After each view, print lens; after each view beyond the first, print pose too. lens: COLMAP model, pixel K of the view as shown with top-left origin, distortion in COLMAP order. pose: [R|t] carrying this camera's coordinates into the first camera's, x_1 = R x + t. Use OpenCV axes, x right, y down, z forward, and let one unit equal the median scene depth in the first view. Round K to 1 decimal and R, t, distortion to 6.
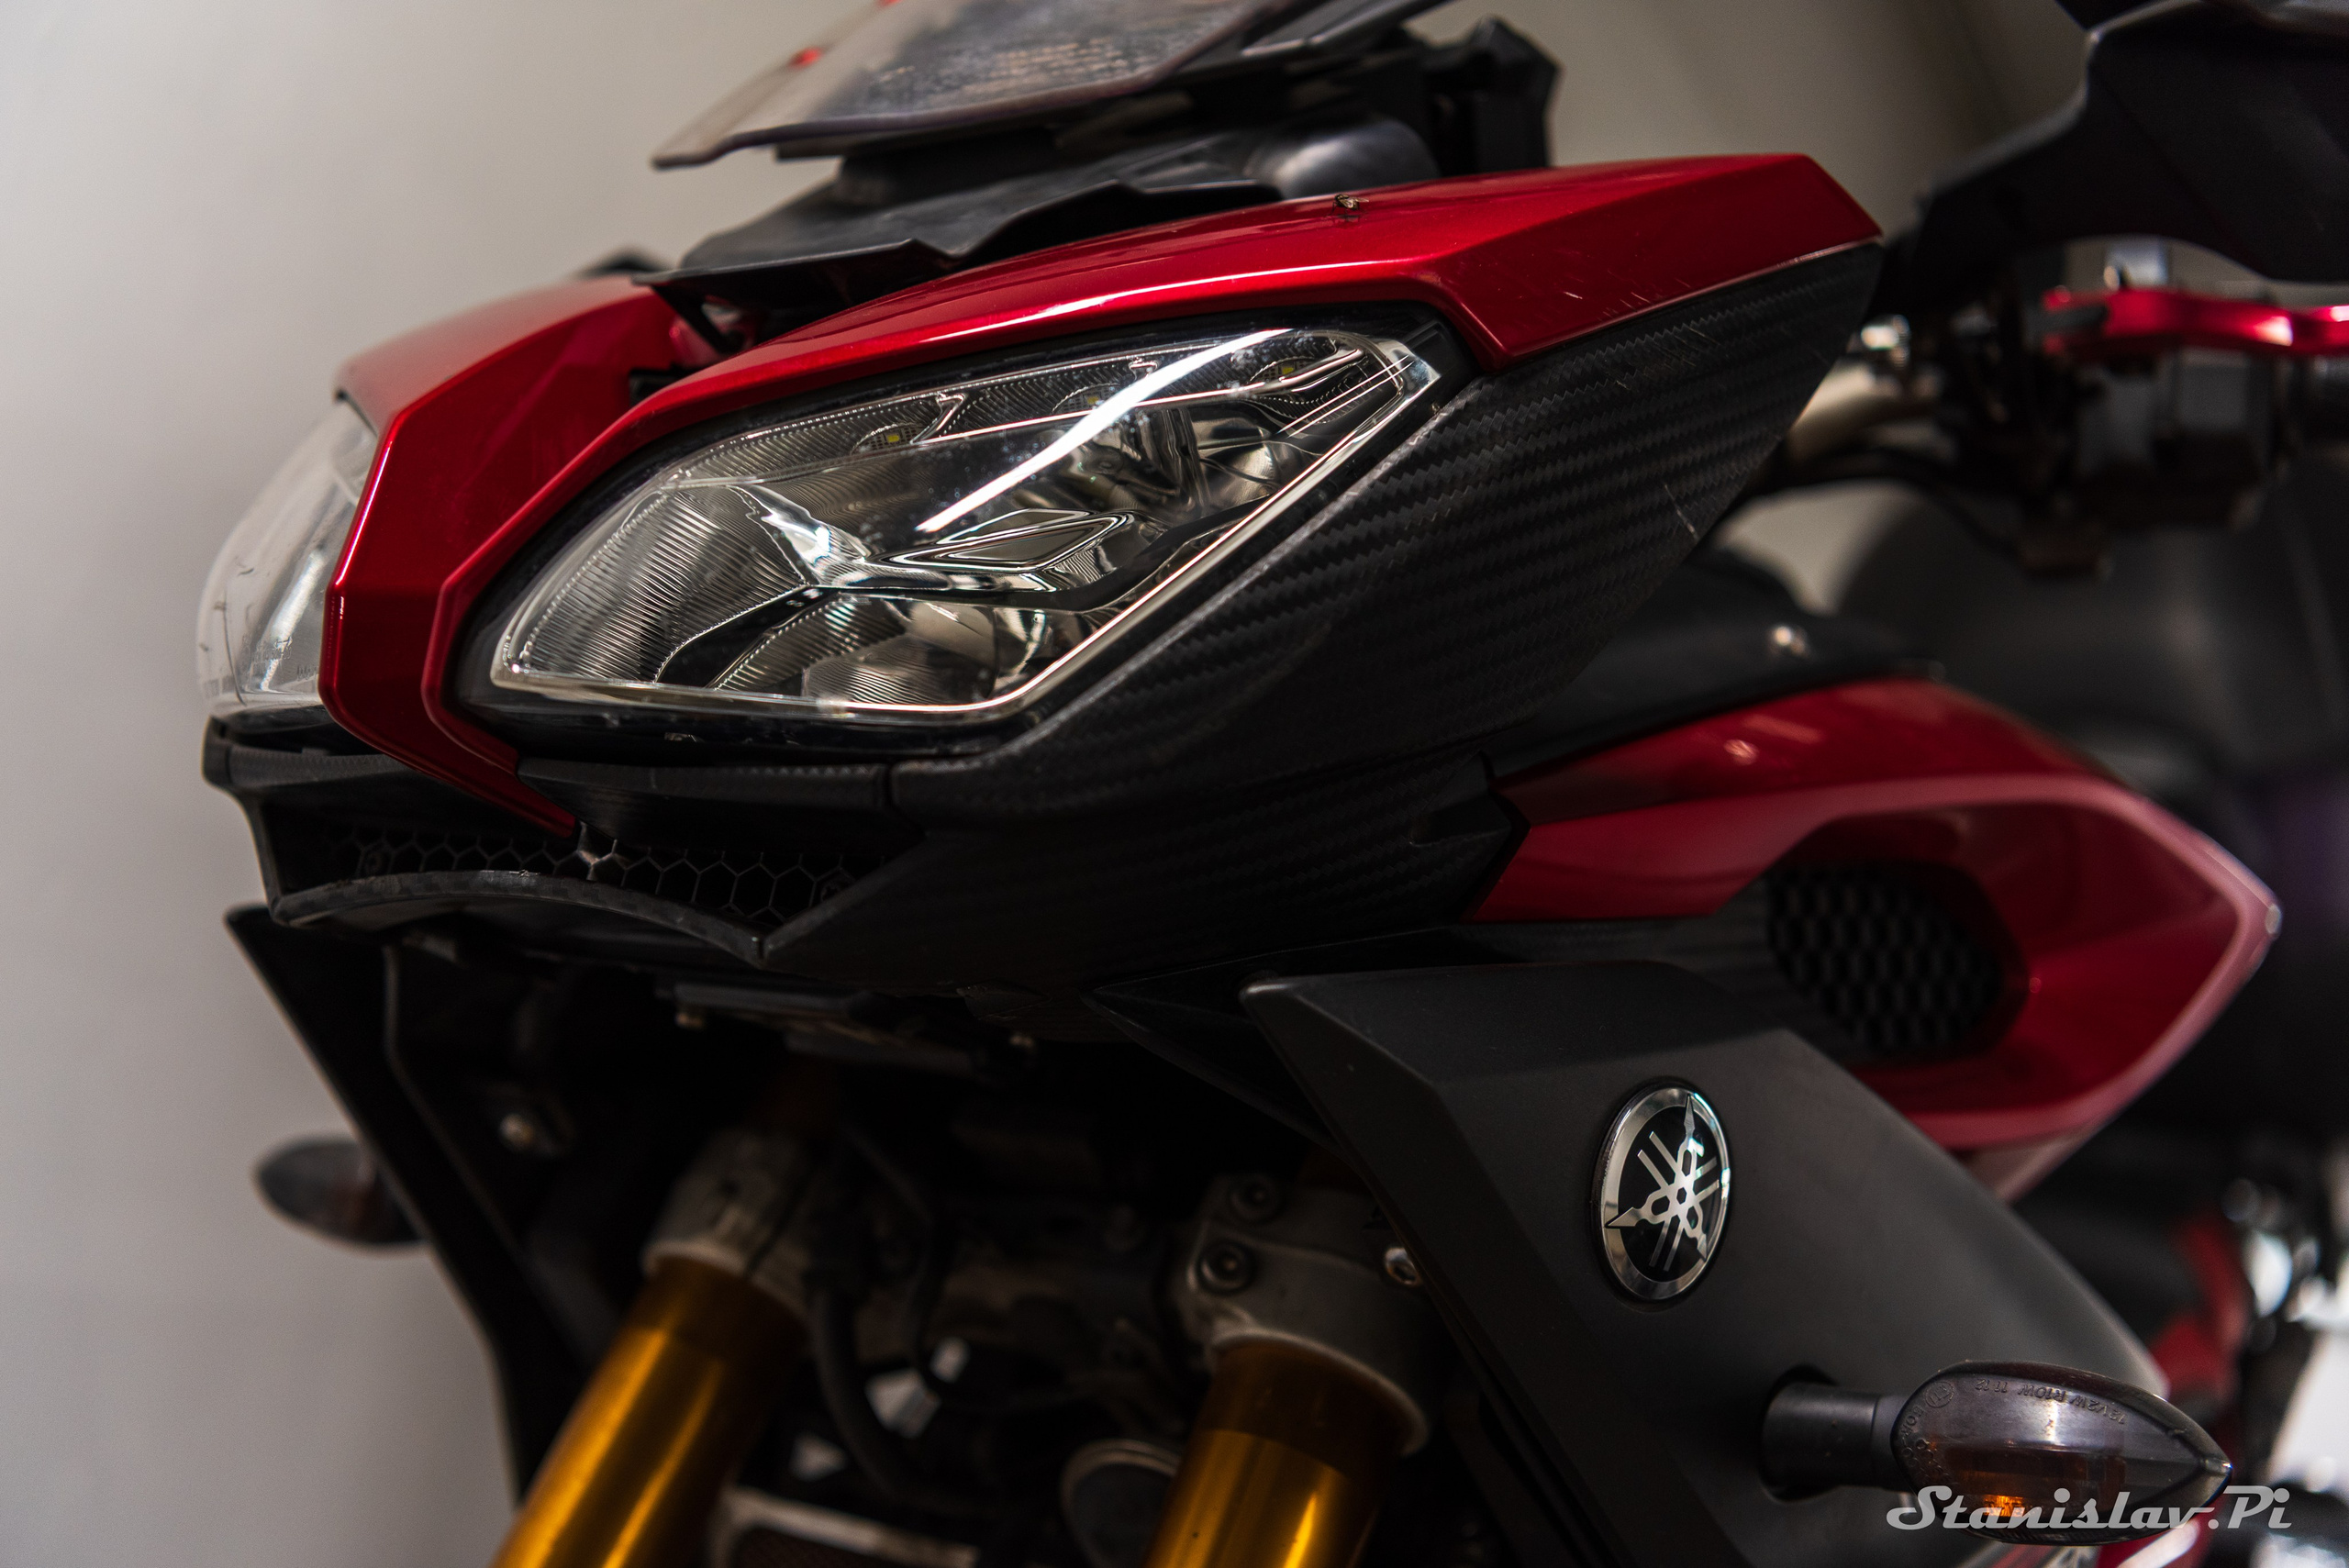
lens RADIAL K [[2422.1, 0, 1176.7], [0, 2422.1, 821.1], [0, 0, 1]] dist [-0.018683, 0.017210]
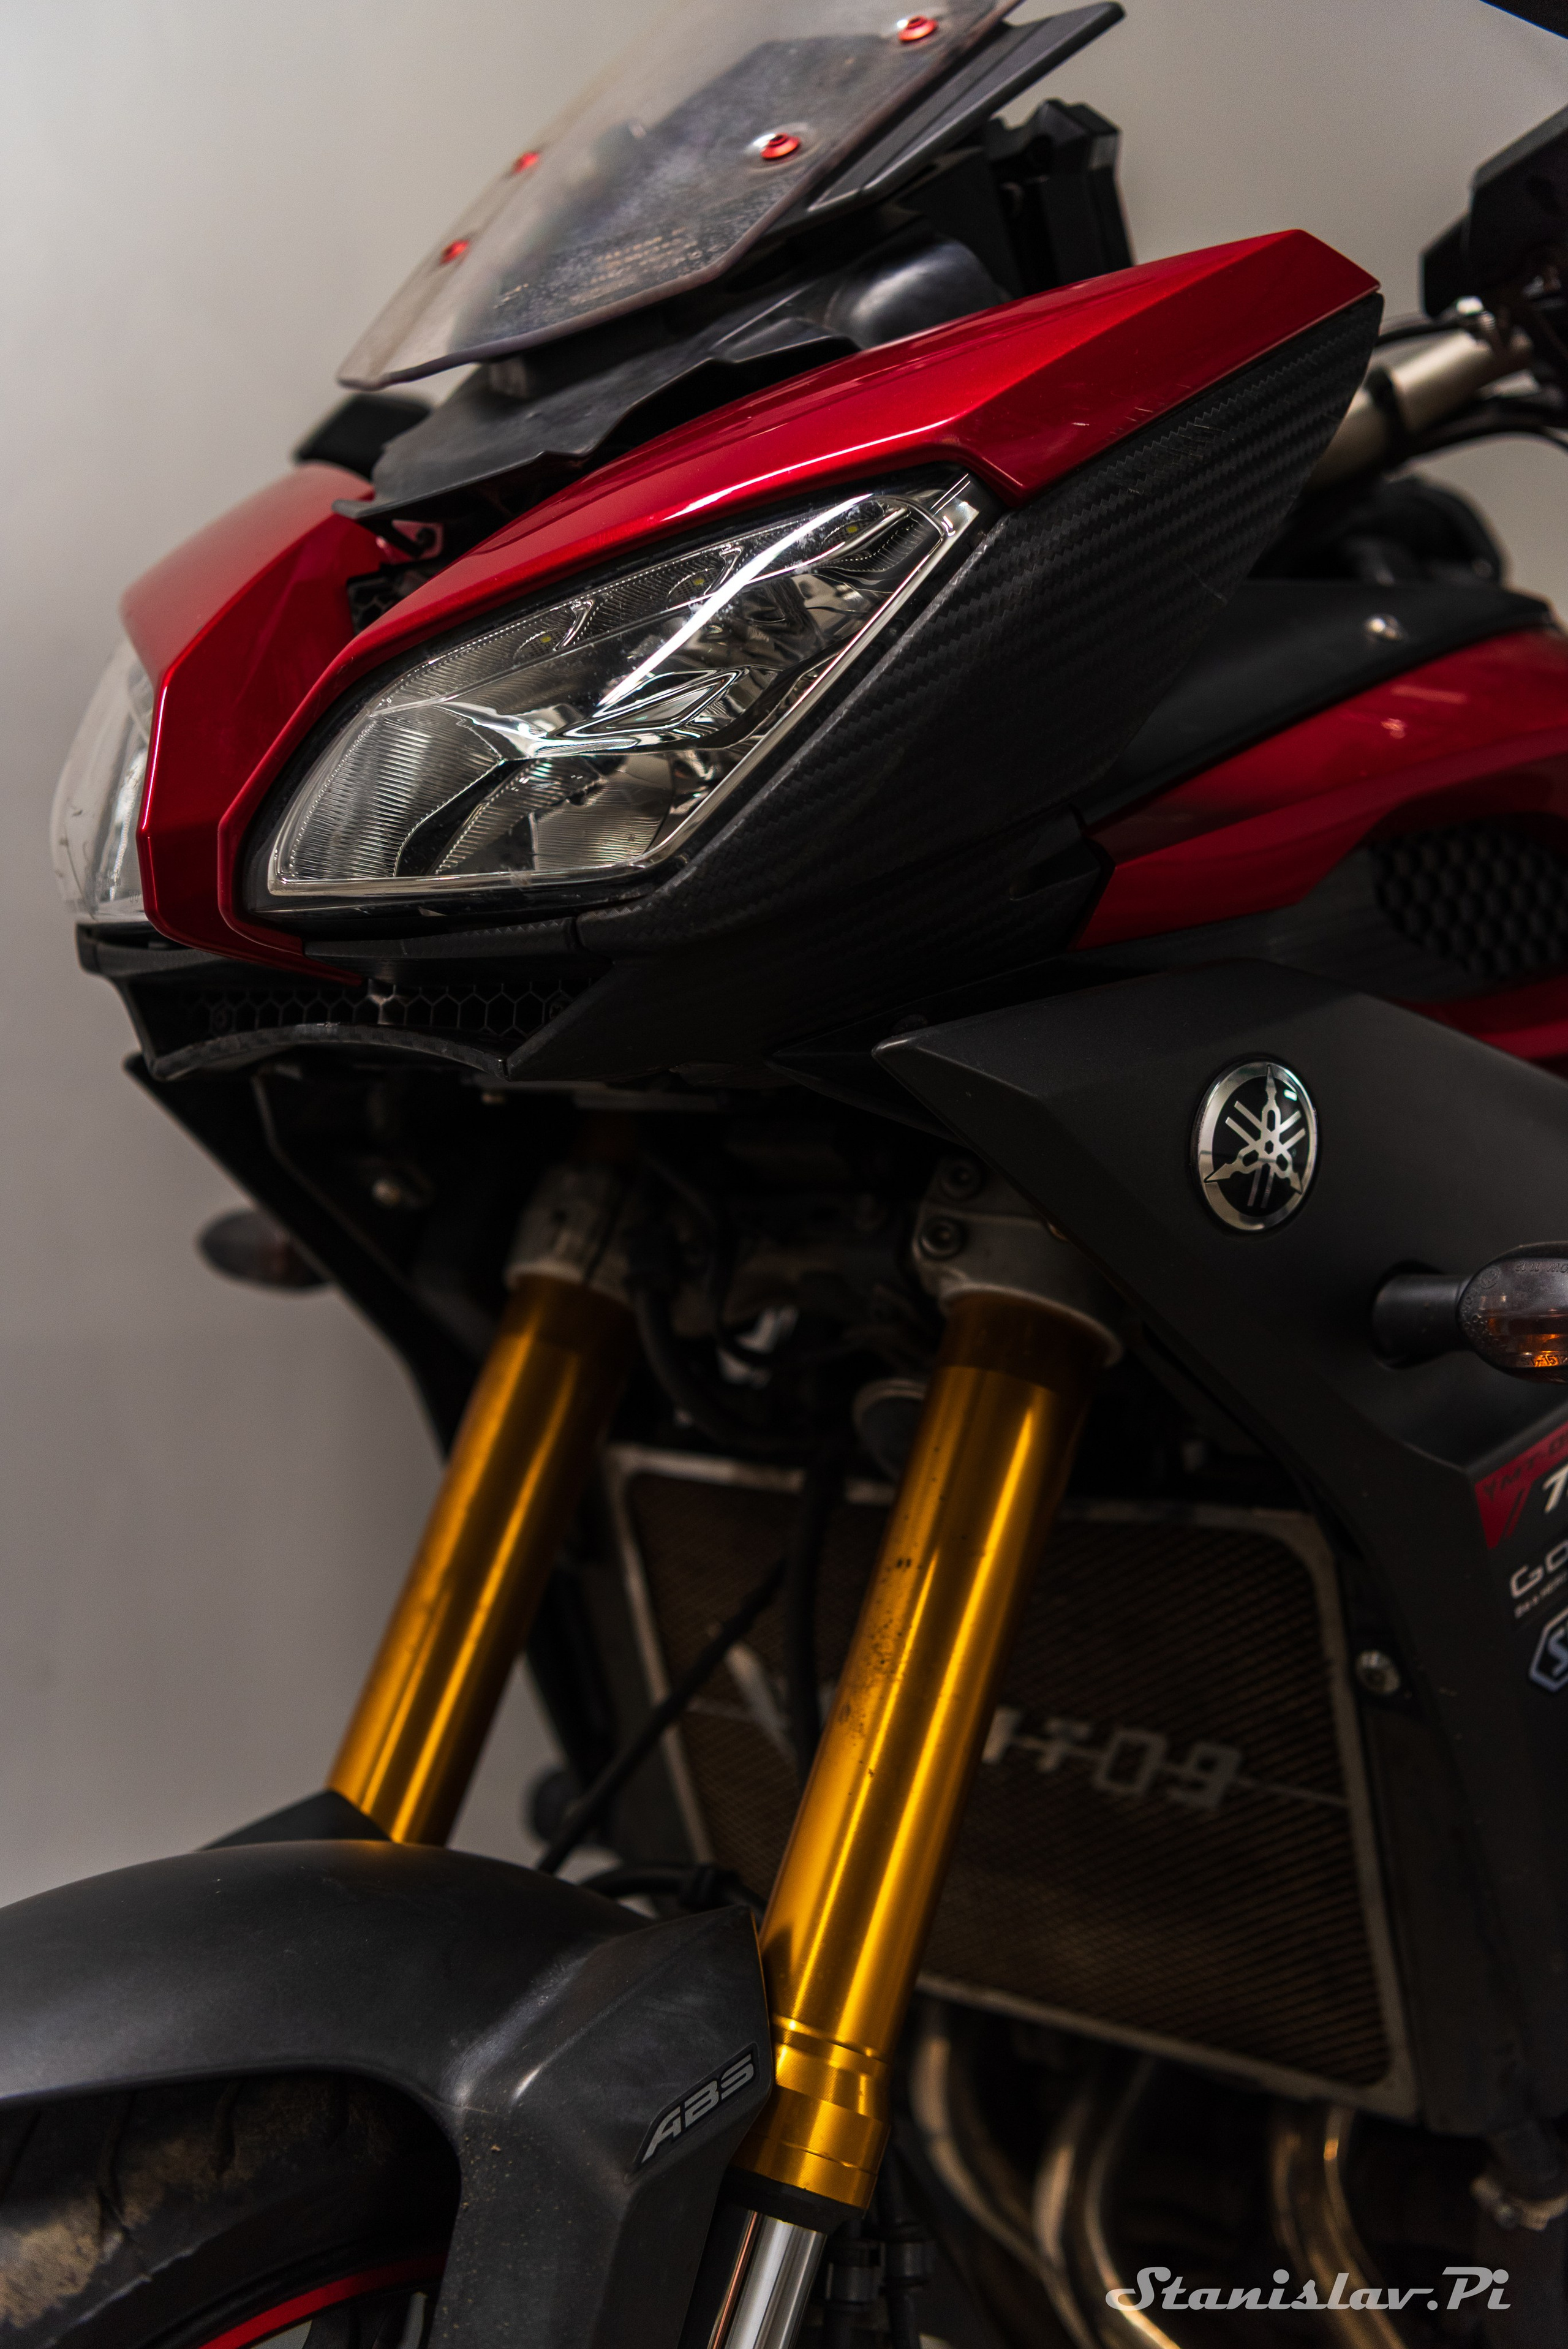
lens RADIAL K [[2422.2, 0, 820.5], [0, 2422.2, 1199.2], [0, 0, 1]] dist [-0.018683, 0.017210]
pose [[0.983194, -0.128916, -0.129269, 0.131062], [0.151601, 0.971039, 0.184665, -0.079164], [0.101719, -0.201159, 0.974263, -0.227585]]
